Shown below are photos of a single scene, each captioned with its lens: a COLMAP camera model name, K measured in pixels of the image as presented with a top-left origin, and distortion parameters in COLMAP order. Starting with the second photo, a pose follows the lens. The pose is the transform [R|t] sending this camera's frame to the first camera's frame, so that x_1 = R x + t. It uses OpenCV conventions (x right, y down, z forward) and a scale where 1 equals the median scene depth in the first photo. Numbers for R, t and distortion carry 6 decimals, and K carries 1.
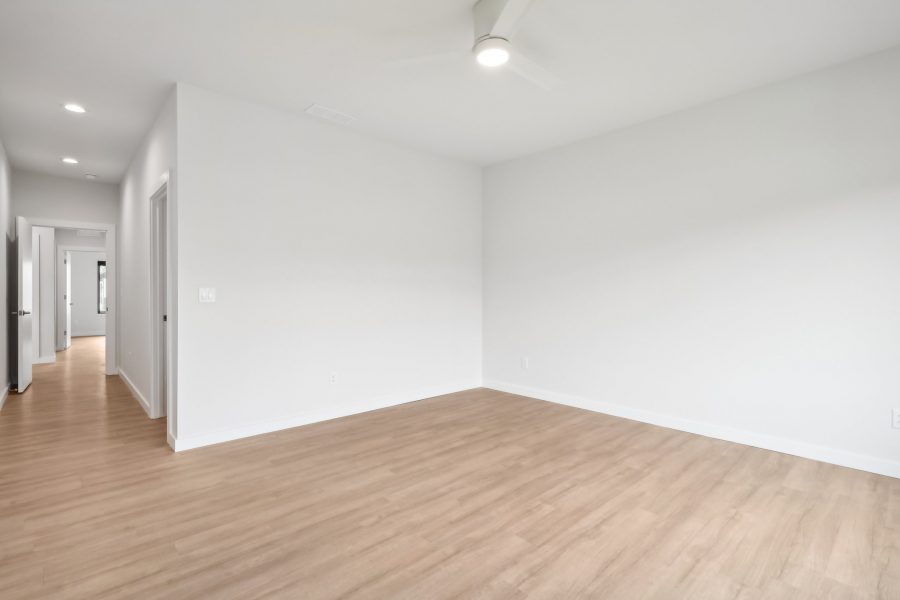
lens RADIAL K [[424.7, 0, 448.9], [0, 424.7, 295.9], [0, 0, 1]] dist [-0.001328, 0.000401]
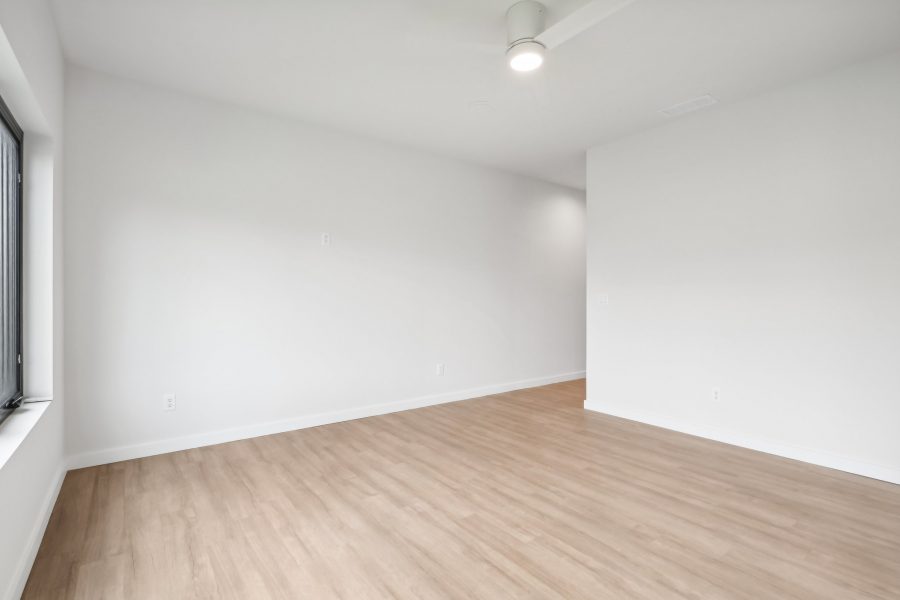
lens RADIAL K [[424.7, 0, 448.9], [0, 424.7, 295.9], [0, 0, 1]] dist [-0.001328, 0.000401]
pose [[-0.089450, -0.005510, -0.995976, 0.949795], [-0.007469, 0.999960, -0.004862, -0.002541], [0.995963, 0.007004, -0.089488, 0.765026]]
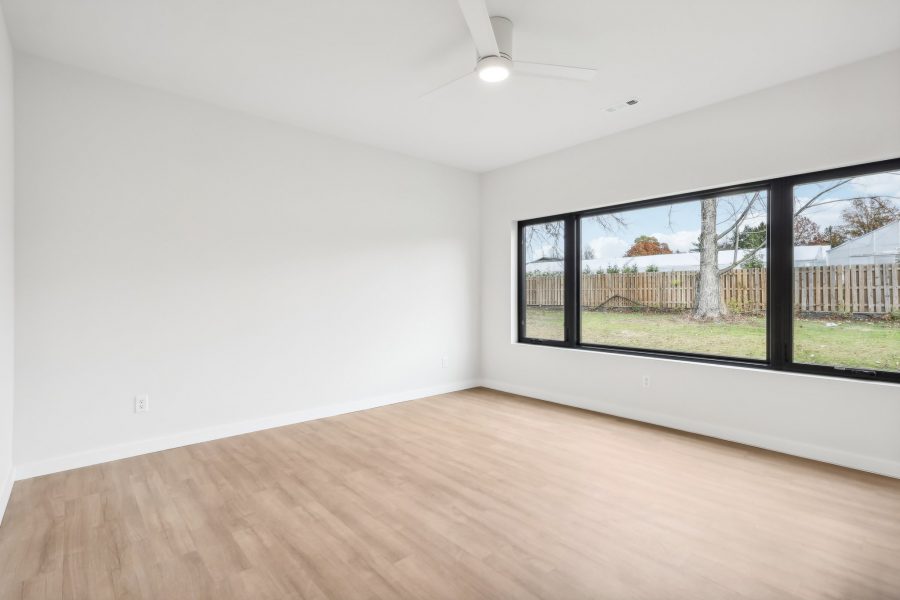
lens RADIAL K [[424.7, 0, 448.9], [0, 424.7, 295.9], [0, 0, 1]] dist [-0.001328, 0.000401]
pose [[0.007836, 0.006618, 0.999947, -0.812014], [0.004004, 0.999970, -0.006650, 0.004560], [-0.999961, 0.004055, 0.007810, 0.930452]]
